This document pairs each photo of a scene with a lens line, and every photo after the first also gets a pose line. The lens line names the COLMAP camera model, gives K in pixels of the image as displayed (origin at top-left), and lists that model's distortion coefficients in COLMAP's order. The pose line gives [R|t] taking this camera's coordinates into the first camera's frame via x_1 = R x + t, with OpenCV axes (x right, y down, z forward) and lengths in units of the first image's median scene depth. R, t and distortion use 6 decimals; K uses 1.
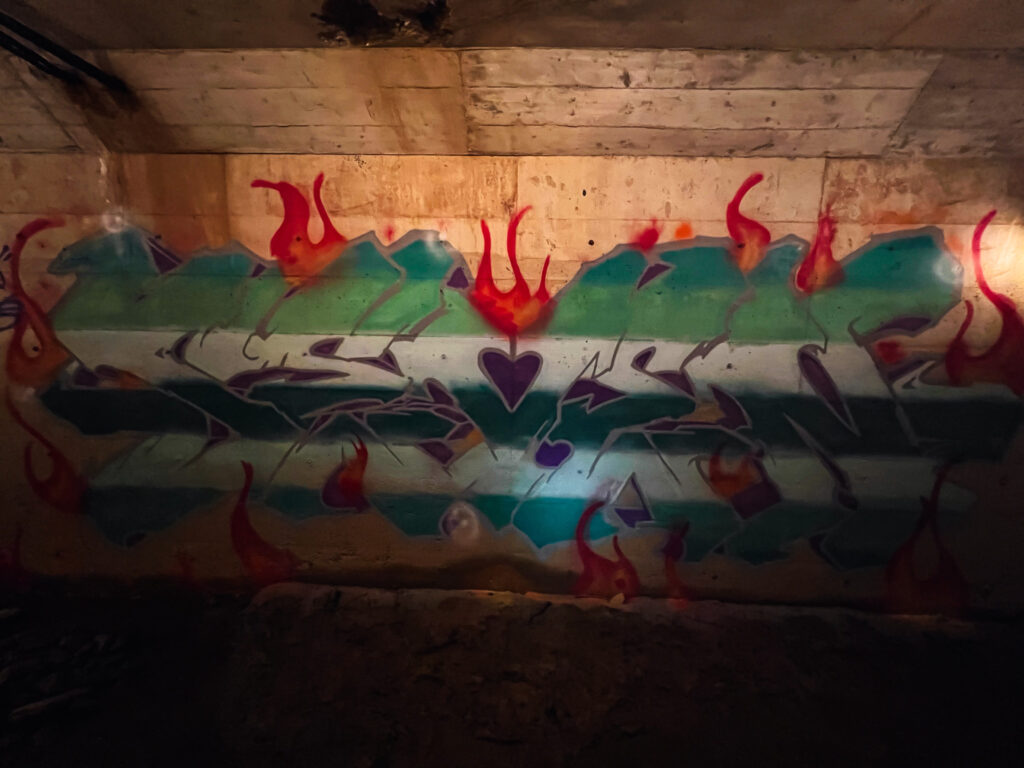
lens RADIAL K [[411.9, 0, 512.5], [0, 411.9, 383.8], [0, 0, 1]] dist [0.000150, 0.000563]
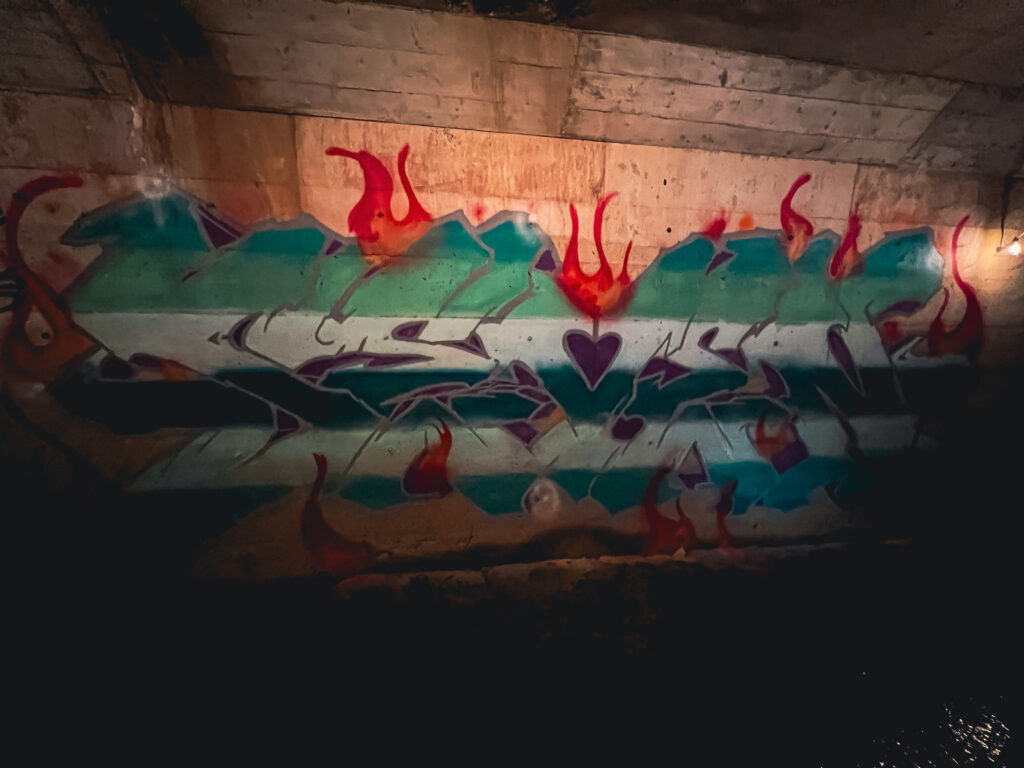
lens RADIAL K [[411.9, 0, 508.6], [0, 411.9, 383.4], [0, 0, 1]] dist [0.000150, 0.000563]
pose [[0.982263, -0.033297, 0.184529, -0.416241], [0.024273, 0.998406, 0.050948, -0.008652], [-0.185931, -0.045565, 0.981506, 0.006704]]
